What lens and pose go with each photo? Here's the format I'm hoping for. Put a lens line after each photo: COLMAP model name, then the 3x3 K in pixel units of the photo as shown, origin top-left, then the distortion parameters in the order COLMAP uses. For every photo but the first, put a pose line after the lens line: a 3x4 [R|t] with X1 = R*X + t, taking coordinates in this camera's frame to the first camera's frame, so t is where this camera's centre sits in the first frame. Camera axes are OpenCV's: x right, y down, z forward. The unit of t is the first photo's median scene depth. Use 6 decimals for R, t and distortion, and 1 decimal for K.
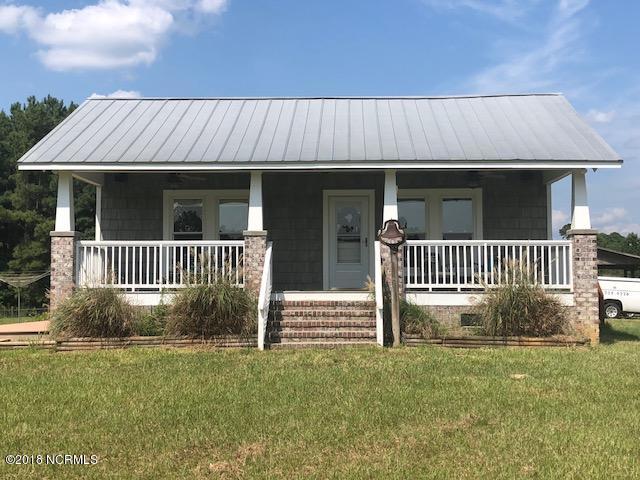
lens RADIAL K [[857.7, 0, 320.0], [0, 857.7, 240.0], [0, 0, 1]] dist [0.216144, -1.305378]
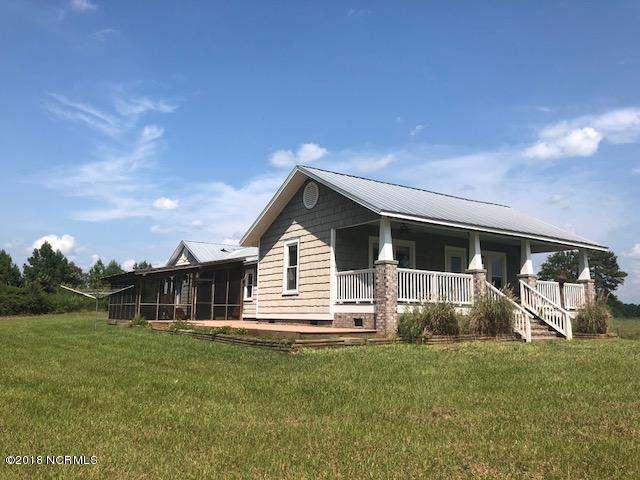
lens RADIAL K [[520.0, 0, 320.0], [0, 520.0, 240.0], [0, 0, 1]] dist [0.002254, -0.001997]
pose [[0.808019, 0.101164, 0.580405, -0.902371], [-0.060278, 0.994173, -0.089366, 0.040644], [-0.586064, 0.037224, 0.809409, 0.377064]]
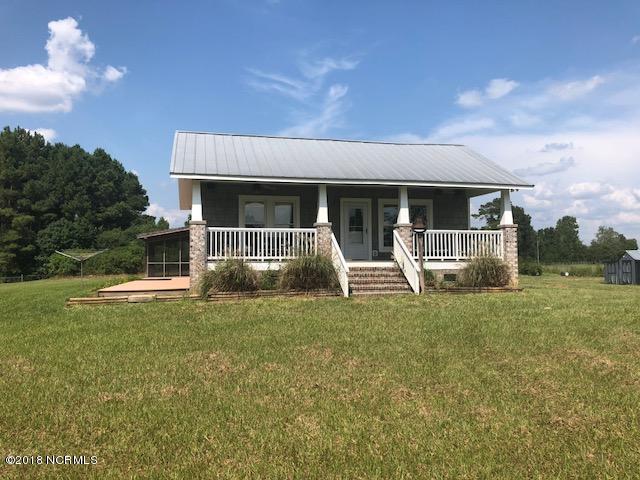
lens RADIAL K [[521.5, 0, 320.0], [0, 521.5, 240.0], [0, 0, 1]] dist [0.028422, -0.001980]
pose [[0.966782, 0.007101, 0.255502, -0.326206], [-0.011872, 0.999783, 0.017136, 0.004998], [-0.255325, -0.019600, 0.966657, 0.080812]]
